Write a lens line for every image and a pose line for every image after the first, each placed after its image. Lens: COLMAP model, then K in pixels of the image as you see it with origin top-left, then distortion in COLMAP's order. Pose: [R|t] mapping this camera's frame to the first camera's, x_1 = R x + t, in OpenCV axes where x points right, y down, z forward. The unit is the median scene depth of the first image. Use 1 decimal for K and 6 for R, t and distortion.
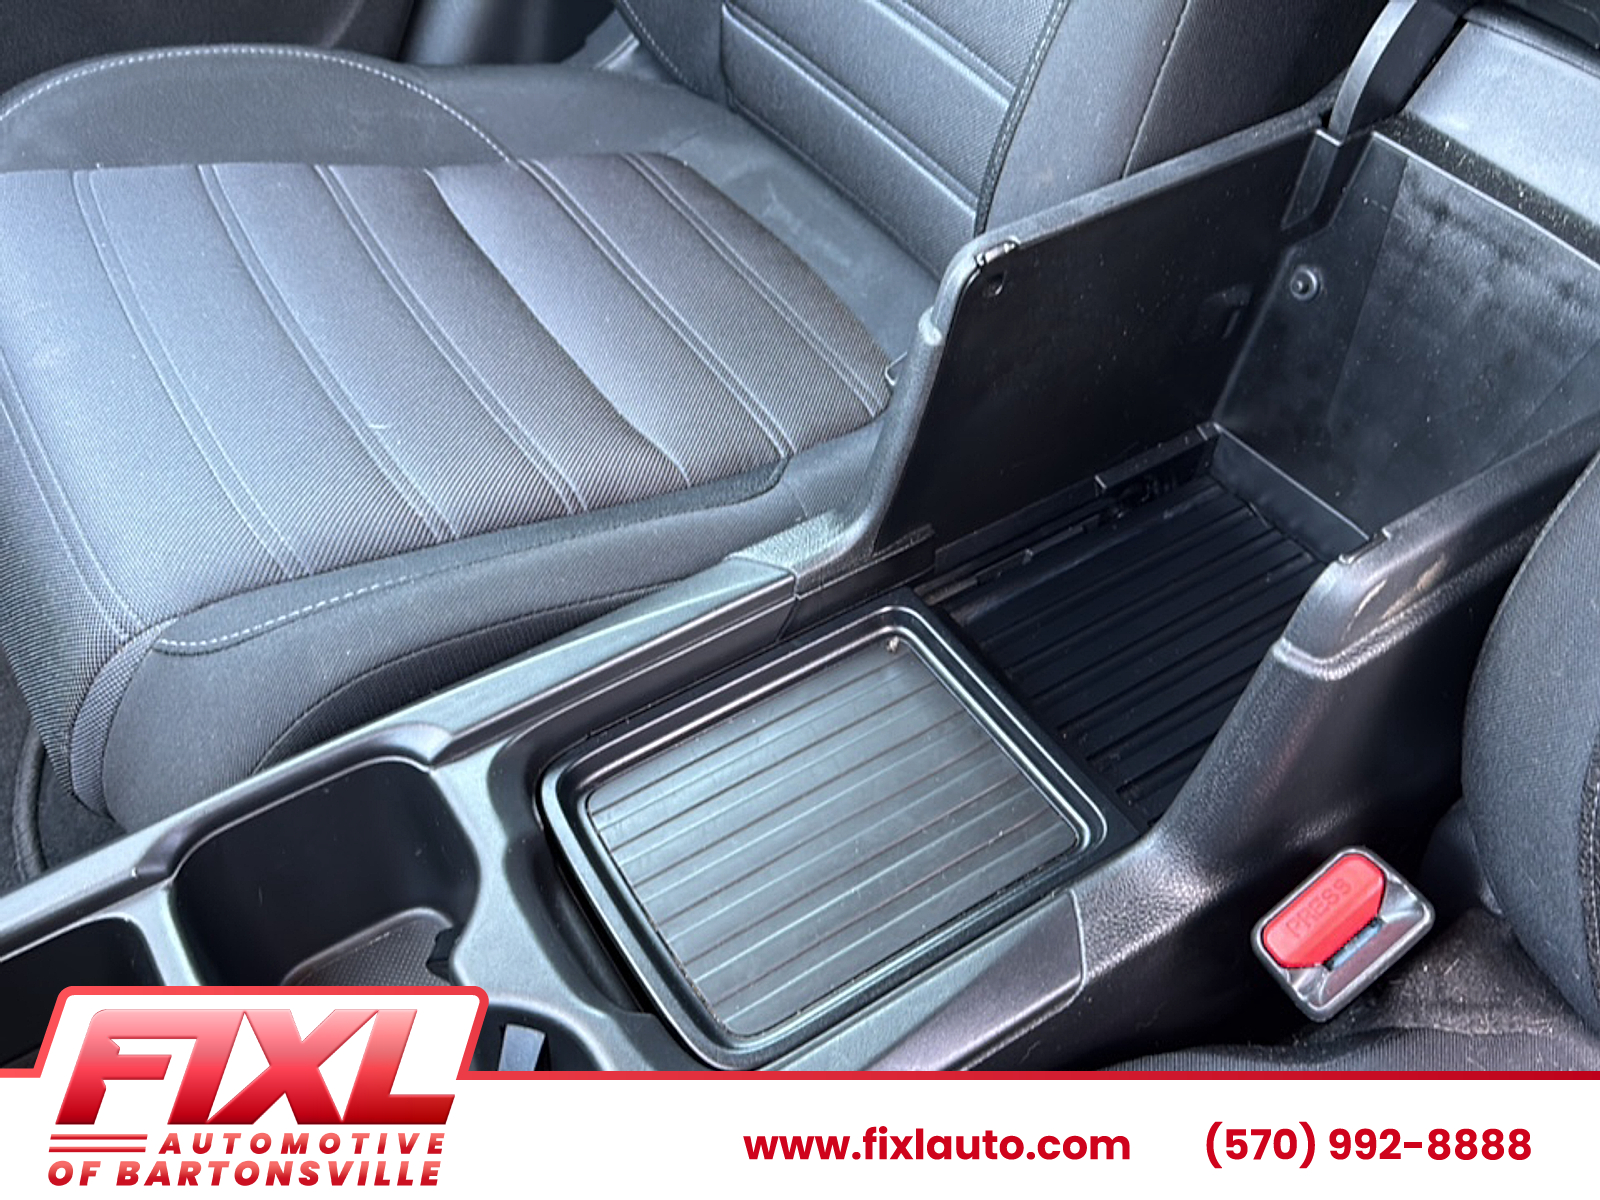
lens RADIAL K [[1456.1, 0, 798.8], [0, 1456.1, 611.4], [0, 0, 1]] dist [0.142147, -0.353404]
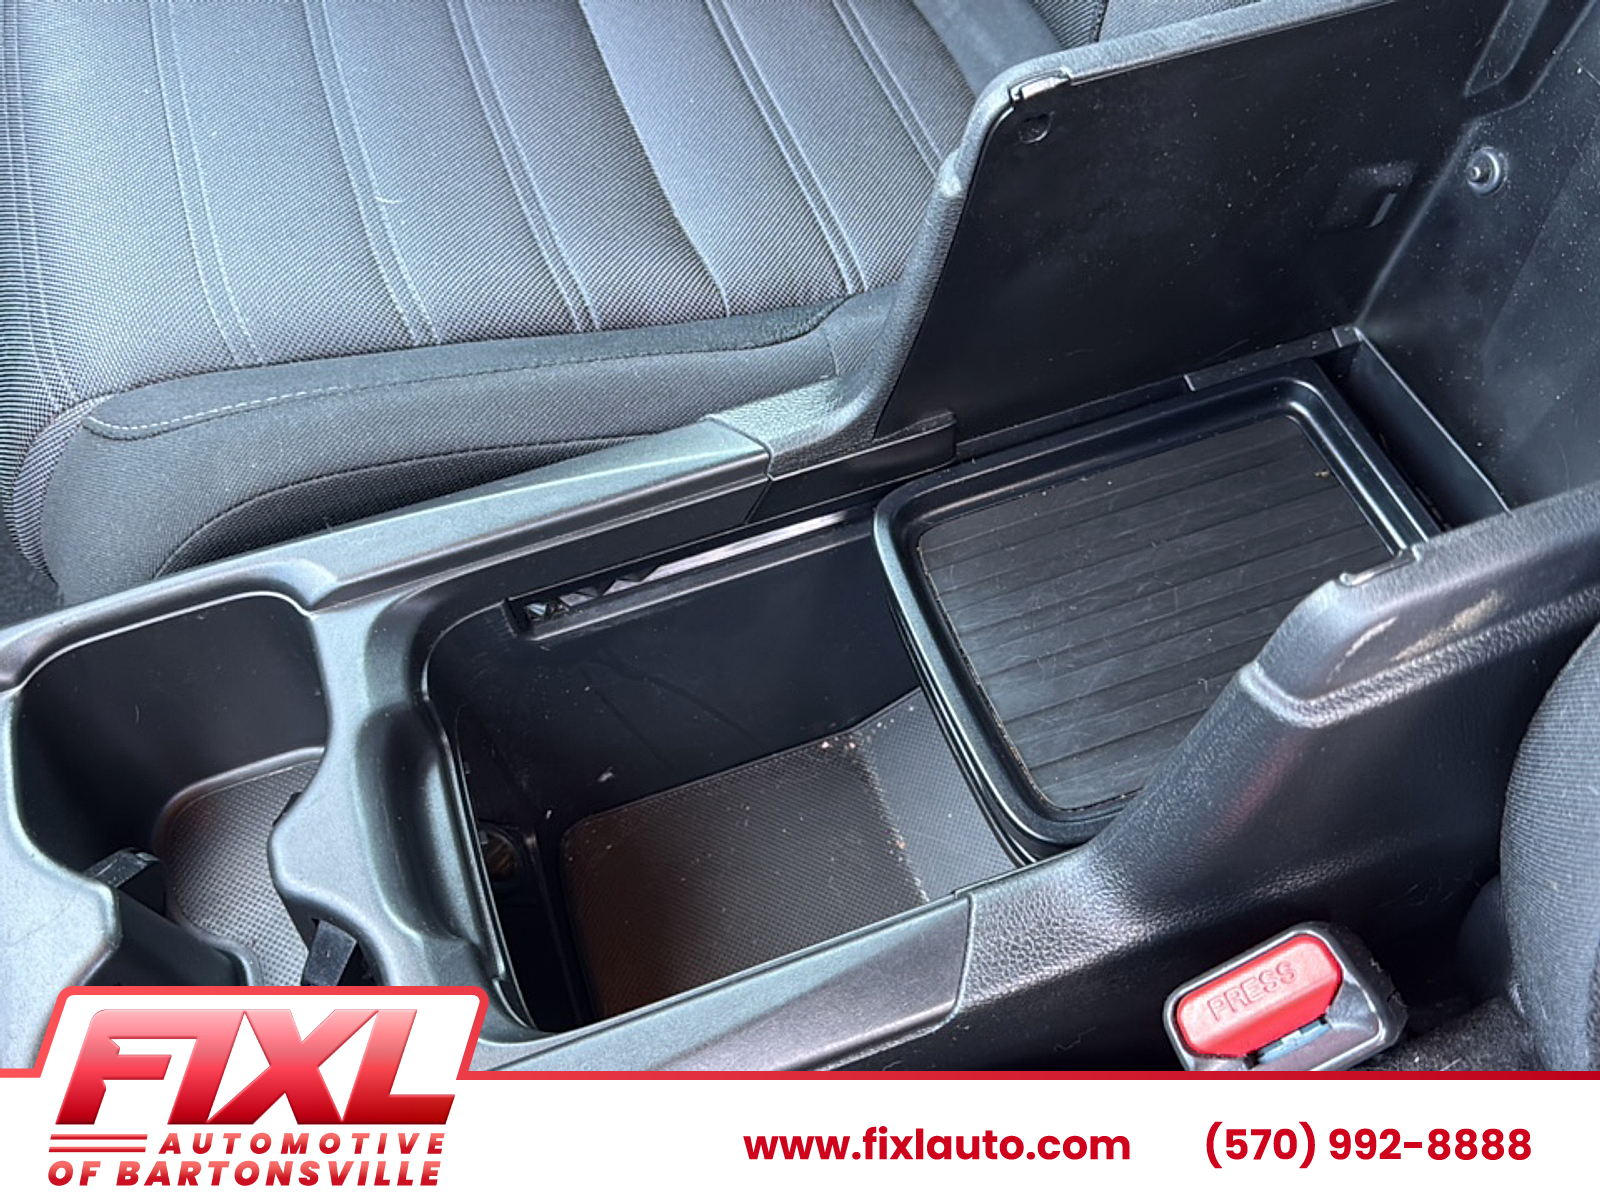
lens RADIAL K [[1456.1, 0, 798.8], [0, 1456.1, 611.4], [0, 0, 1]] dist [0.142147, -0.353404]
pose [[0.973369, 0.168293, -0.155660, 0.173795], [-0.143077, 0.976515, 0.161079, -0.079024], [0.179113, -0.134518, 0.974589, 0.177219]]
